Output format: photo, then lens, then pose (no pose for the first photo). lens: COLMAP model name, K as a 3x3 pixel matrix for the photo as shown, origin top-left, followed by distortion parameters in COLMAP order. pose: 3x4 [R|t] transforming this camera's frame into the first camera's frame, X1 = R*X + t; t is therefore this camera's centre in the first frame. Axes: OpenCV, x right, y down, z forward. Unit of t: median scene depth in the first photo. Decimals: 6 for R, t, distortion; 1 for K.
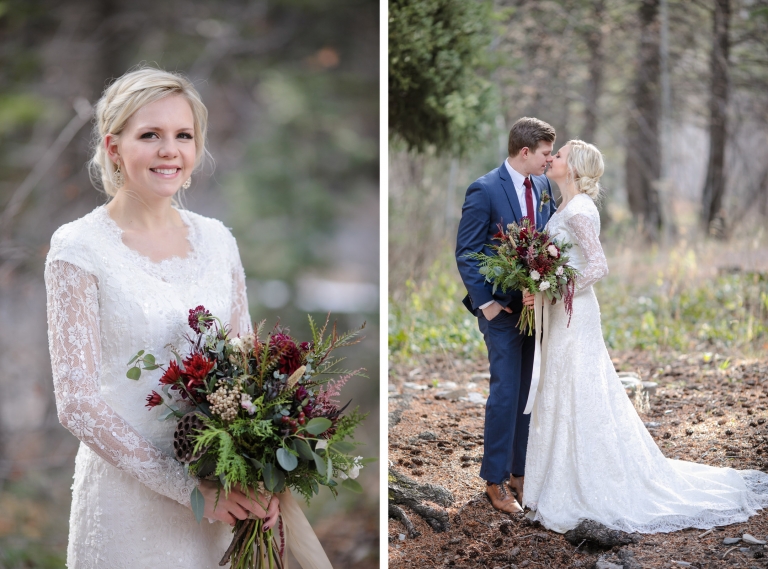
lens RADIAL K [[2335.6, 0, 384.0], [0, 2335.6, 284.5], [0, 0, 1]] dist [-0.771249, 0.675914]
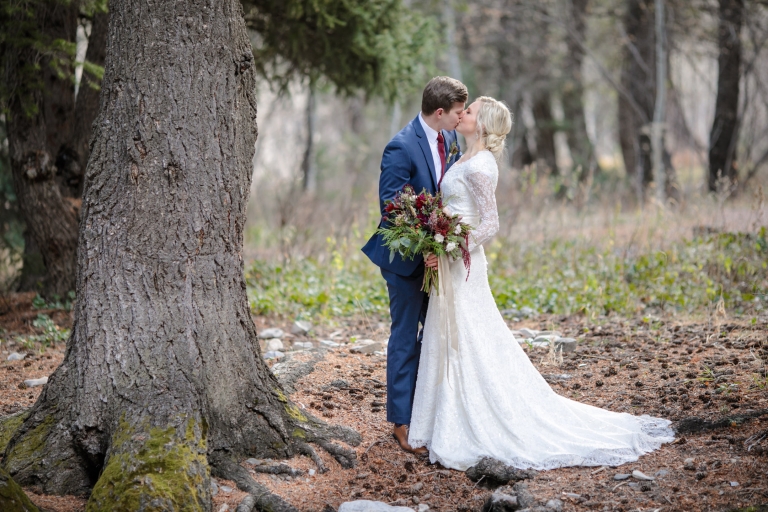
lens RADIAL K [[3241.2, 0, 384.0], [0, 3241.2, 256.0], [0, 0, 1]] dist [0.265944, 5.860575]
pose [[0.999828, 0.001993, 0.018418, 0.012004], [-0.001971, 0.999997, -0.001240, 0.010373], [-0.018421, 0.001203, 0.999830, -0.448209]]
